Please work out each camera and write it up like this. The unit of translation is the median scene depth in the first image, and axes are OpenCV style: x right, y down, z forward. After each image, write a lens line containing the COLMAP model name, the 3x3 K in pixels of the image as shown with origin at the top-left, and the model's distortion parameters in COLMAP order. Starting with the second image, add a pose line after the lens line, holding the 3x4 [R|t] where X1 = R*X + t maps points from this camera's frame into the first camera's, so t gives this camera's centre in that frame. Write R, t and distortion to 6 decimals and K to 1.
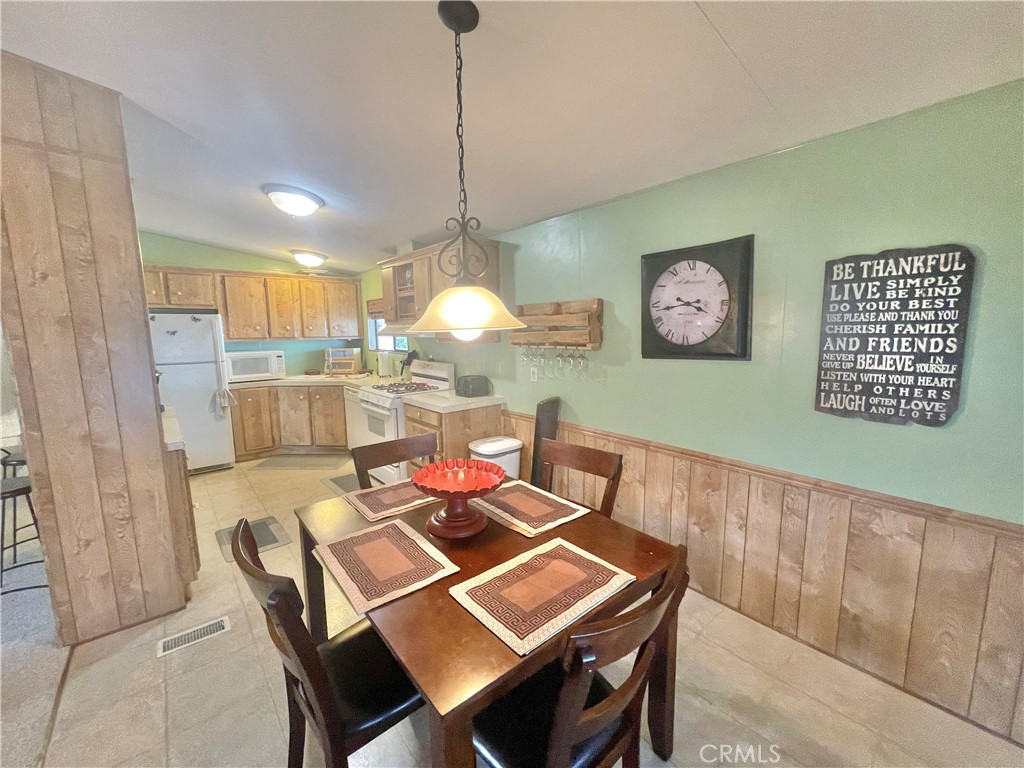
lens RADIAL K [[415.9, 0, 509.1], [0, 415.9, 385.4], [0, 0, 1]] dist [-0.002587, -0.000166]
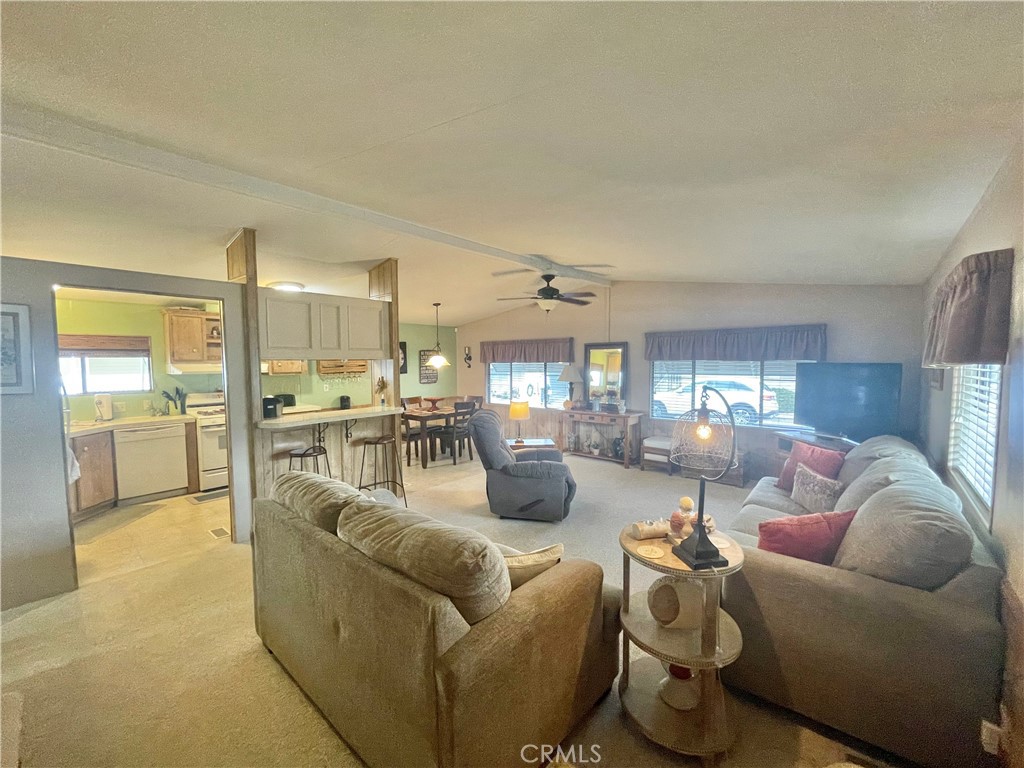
lens RADIAL K [[415.9, 0, 511.5], [0, 415.9, 386.3], [0, 0, 1]] dist [-0.002587, -0.000166]
pose [[-0.161307, -0.047990, 0.985737, -1.453154], [0.139889, 0.987620, 0.070973, -0.033223], [-0.976940, 0.149343, -0.152597, 0.282211]]
